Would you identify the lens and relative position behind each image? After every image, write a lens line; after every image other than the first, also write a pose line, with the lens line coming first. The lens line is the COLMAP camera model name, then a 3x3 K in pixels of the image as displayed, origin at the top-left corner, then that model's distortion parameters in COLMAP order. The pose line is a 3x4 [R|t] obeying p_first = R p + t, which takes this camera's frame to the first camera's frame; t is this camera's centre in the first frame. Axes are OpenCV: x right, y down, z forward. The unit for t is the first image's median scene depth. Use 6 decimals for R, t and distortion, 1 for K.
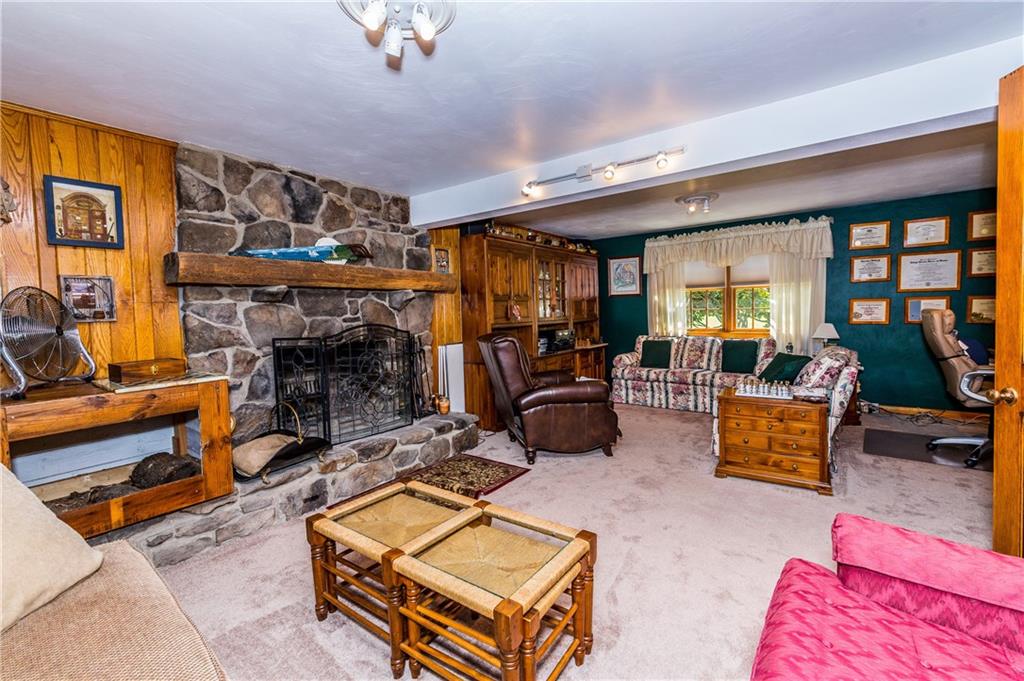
lens RADIAL K [[436.6, 0, 513.3], [0, 436.6, 334.8], [0, 0, 1]] dist [-0.000205, -0.000312]
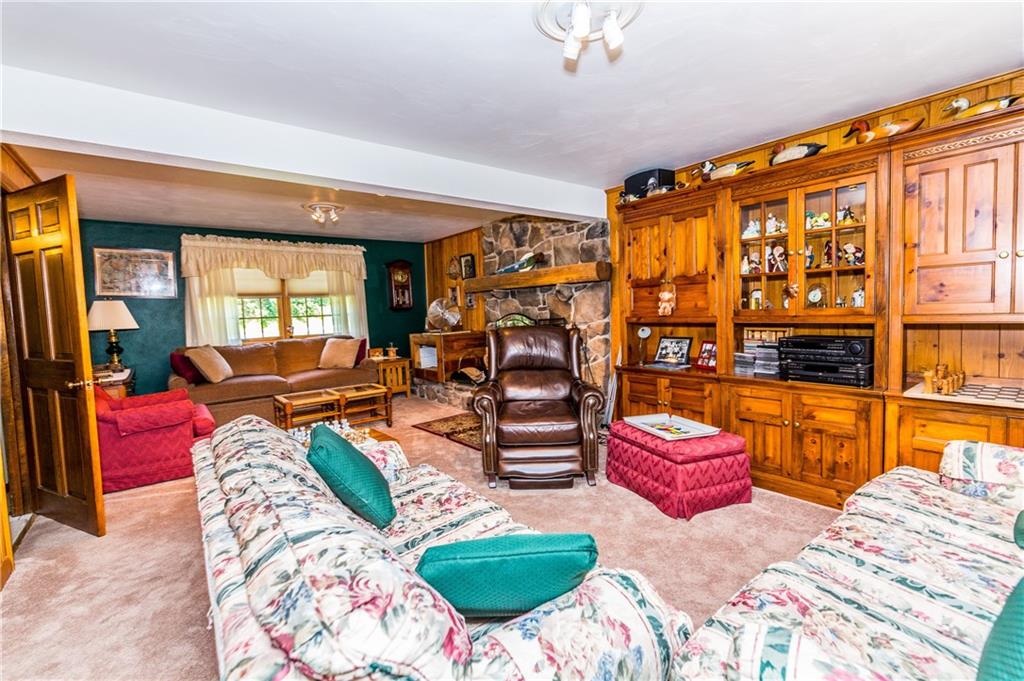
lens RADIAL K [[436.6, 0, 512.3], [0, 436.6, 335.1], [0, 0, 1]] dist [-0.000205, -0.000312]
pose [[-0.276625, 0.094031, -0.956367, 1.024791], [-0.018133, 0.994513, 0.103027, -0.097545], [0.960807, 0.045841, -0.273402, 1.360579]]
